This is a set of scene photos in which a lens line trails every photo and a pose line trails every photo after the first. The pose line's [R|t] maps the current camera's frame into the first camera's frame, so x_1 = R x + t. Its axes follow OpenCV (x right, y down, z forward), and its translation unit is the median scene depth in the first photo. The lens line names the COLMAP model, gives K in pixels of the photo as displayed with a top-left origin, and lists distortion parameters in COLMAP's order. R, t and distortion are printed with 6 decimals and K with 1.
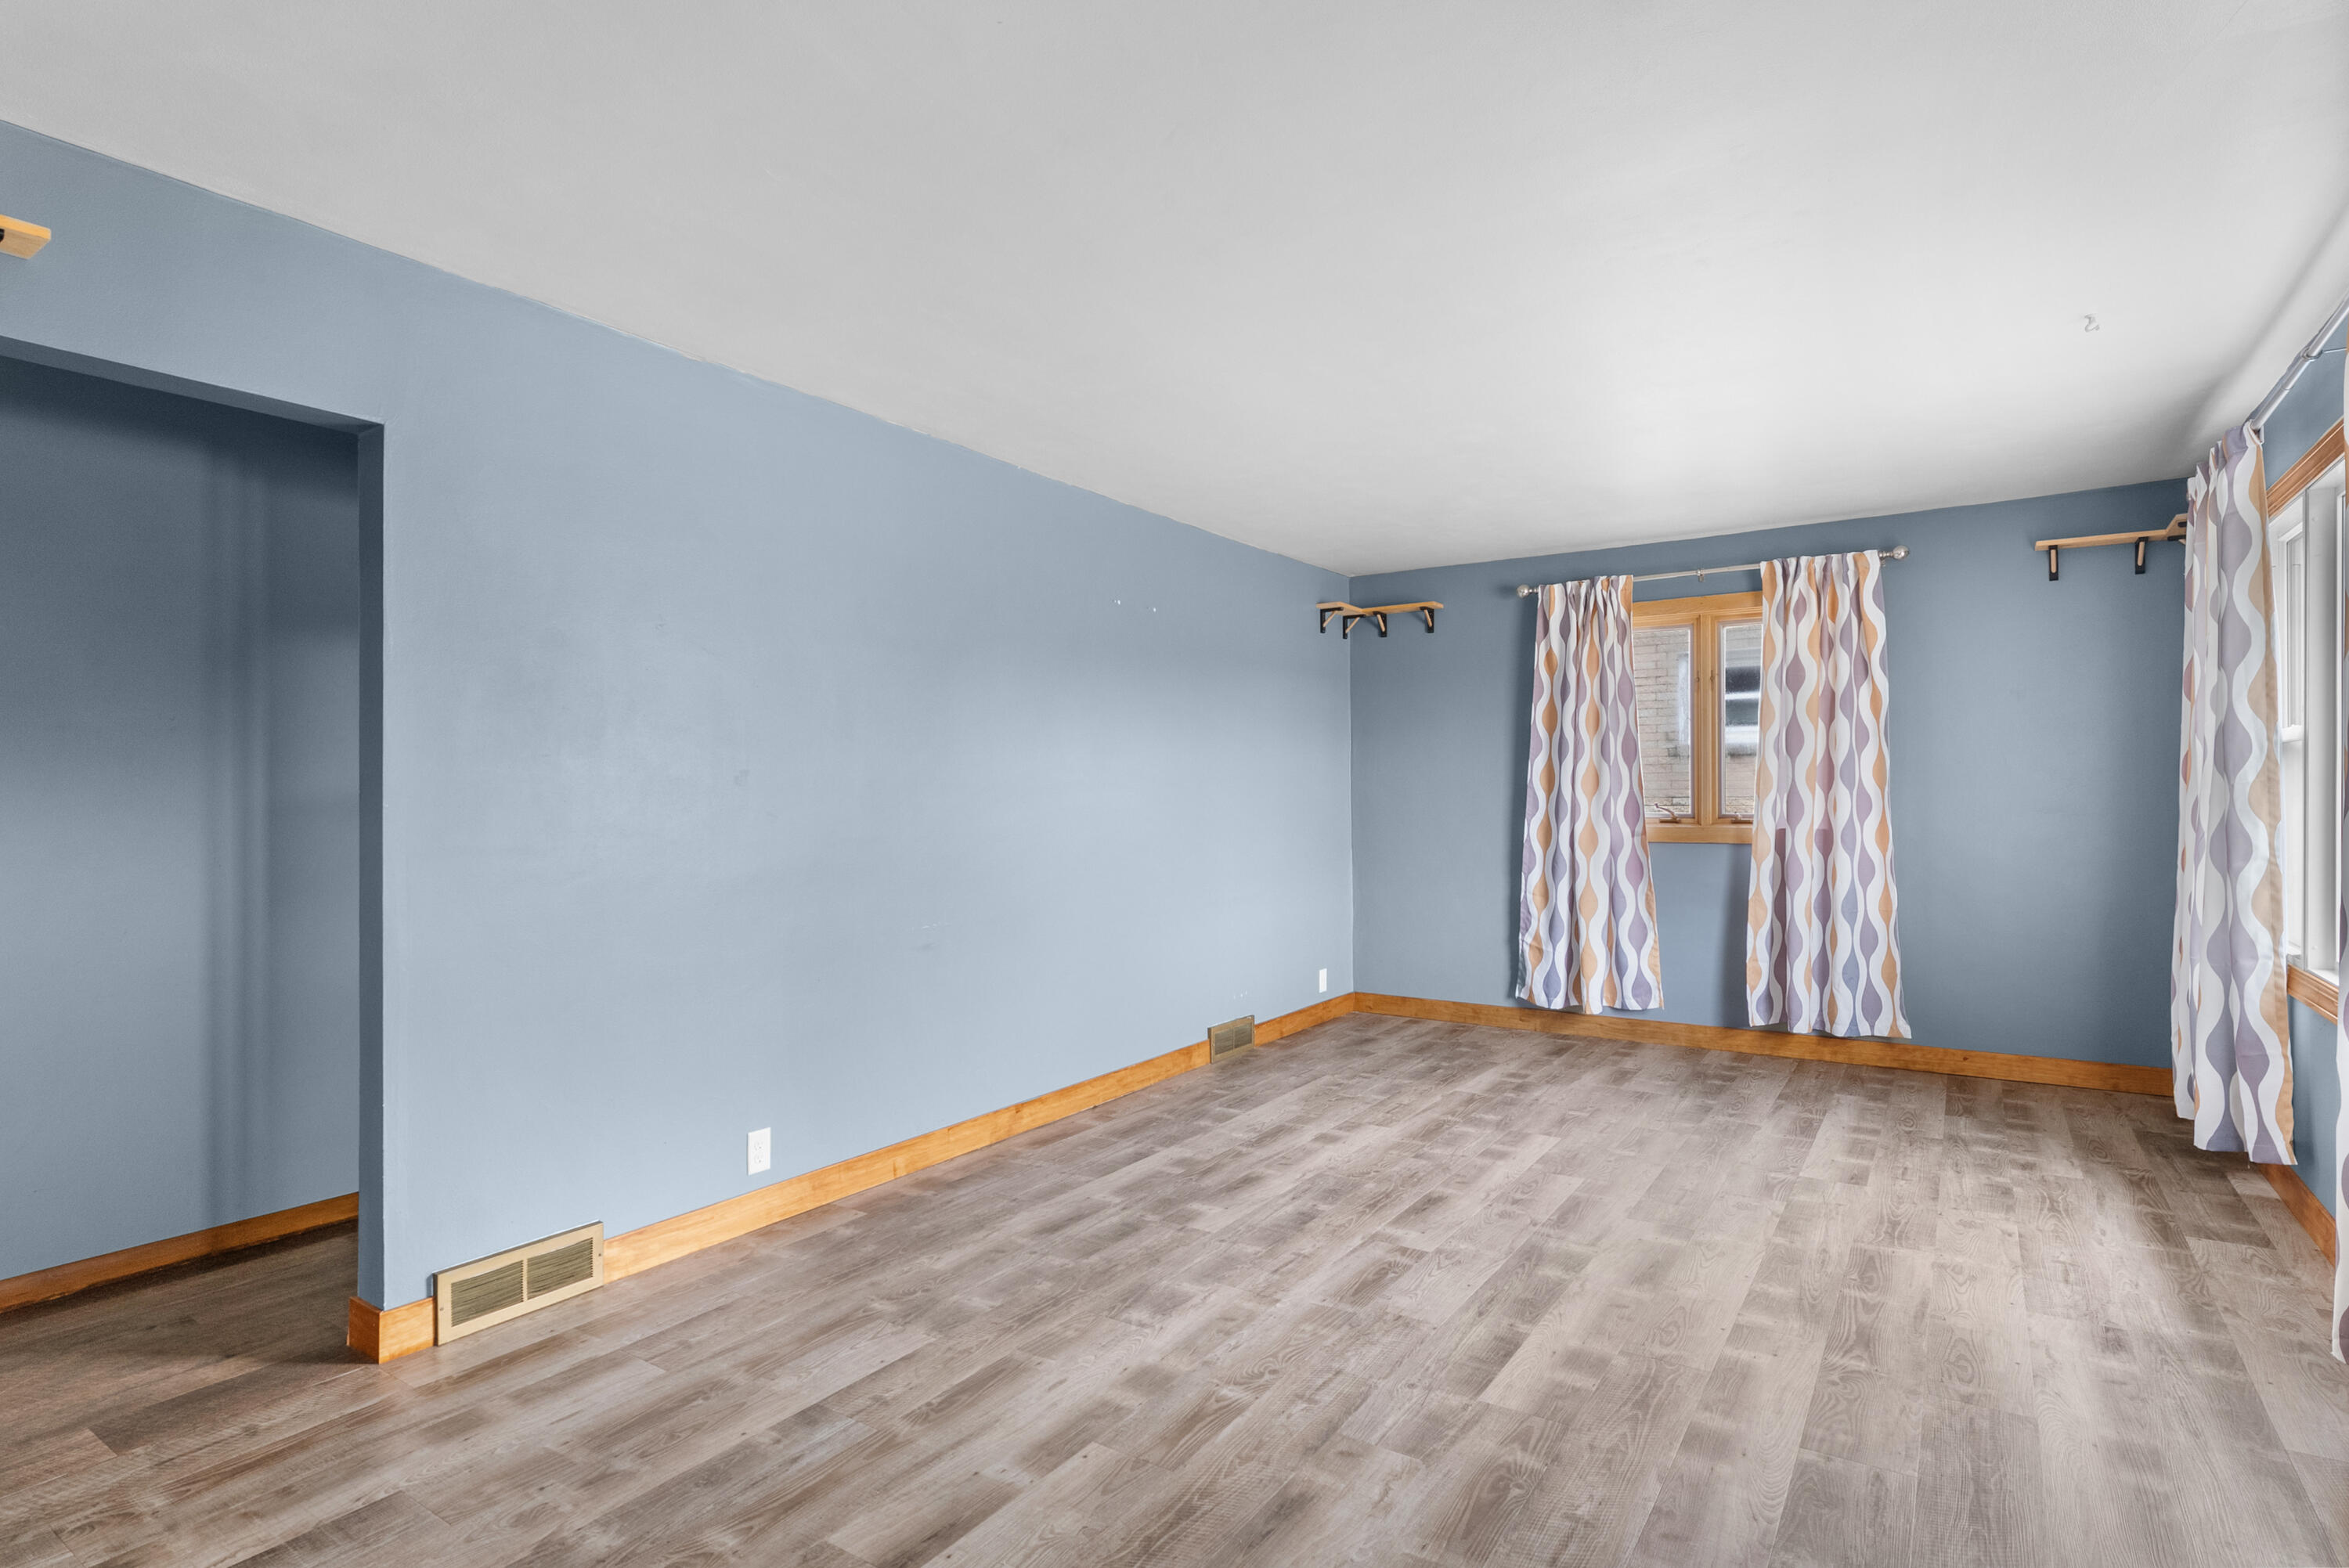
lens RADIAL K [[1182.8, 0, 1178.6], [0, 1182.8, 794.5], [0, 0, 1]] dist [-0.000828, -0.000415]
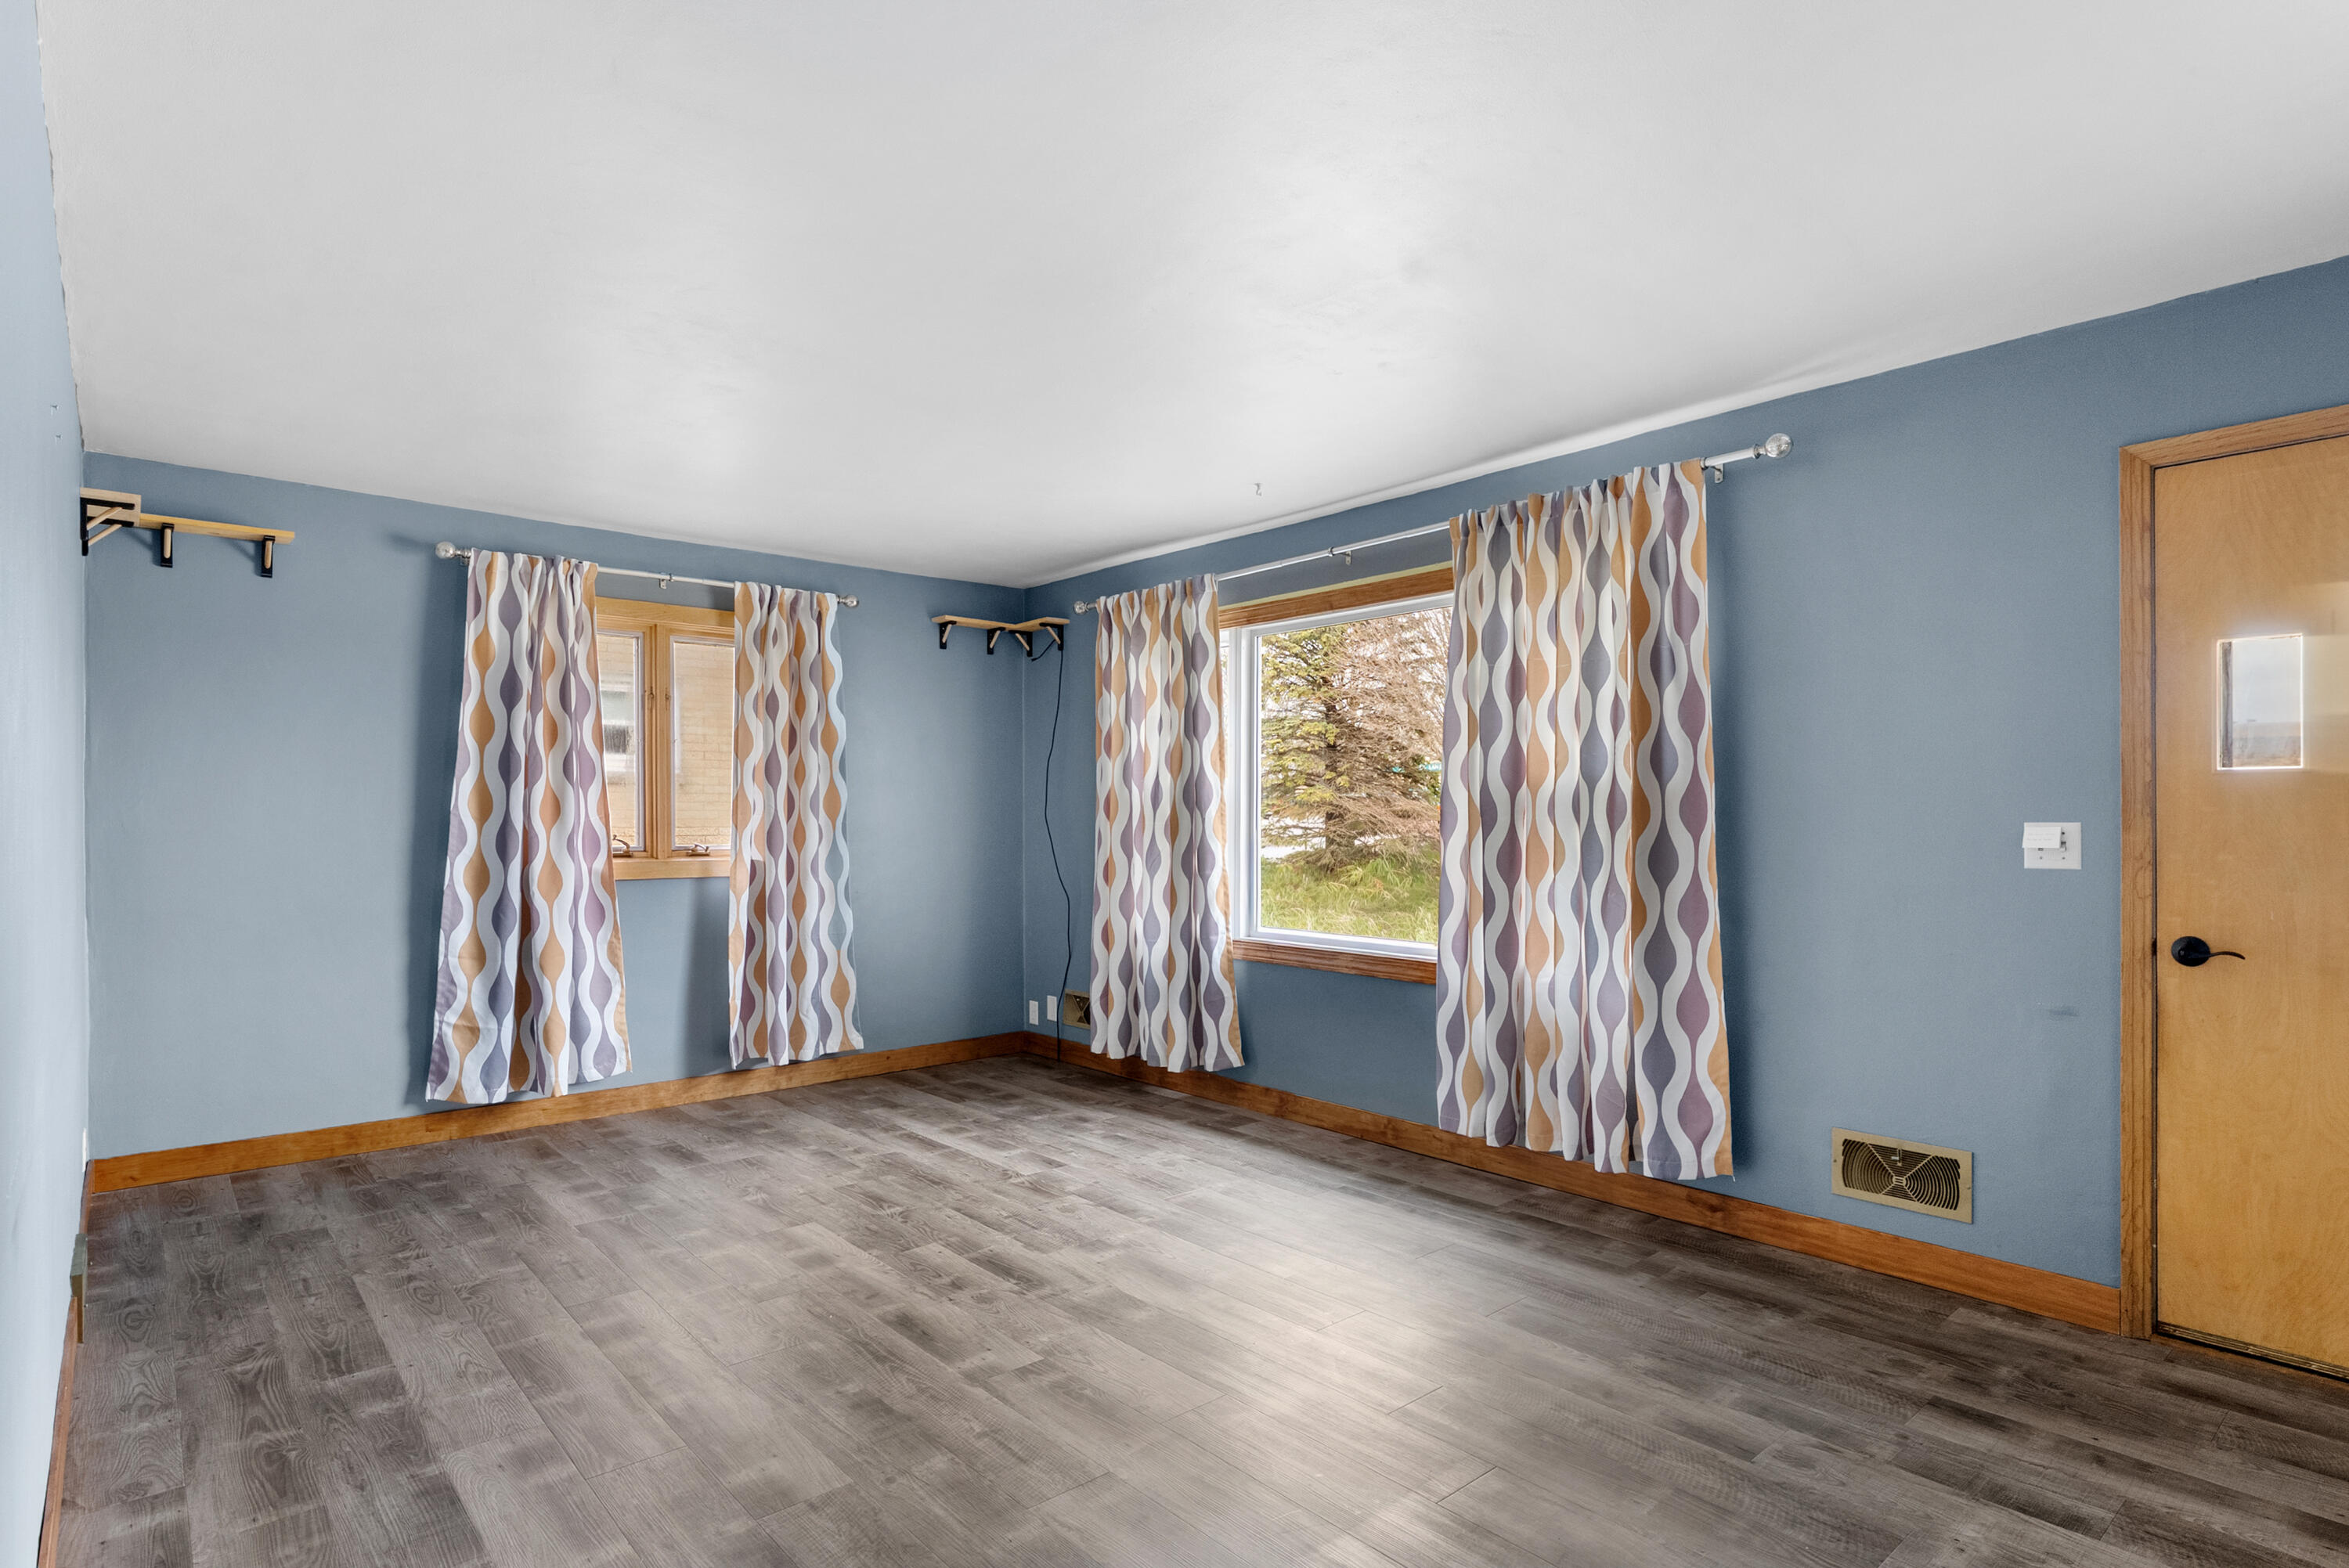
lens RADIAL K [[1204.3, 0, 1183.4], [0, 1204.3, 829.3], [0, 0, 1]] dist [0.001820, -0.000157]
pose [[0.264151, -0.001209, 0.964481, -0.385377], [-0.000986, 0.999998, 0.001524, 0.001890], [-0.964481, -0.001353, 0.264150, 0.432494]]
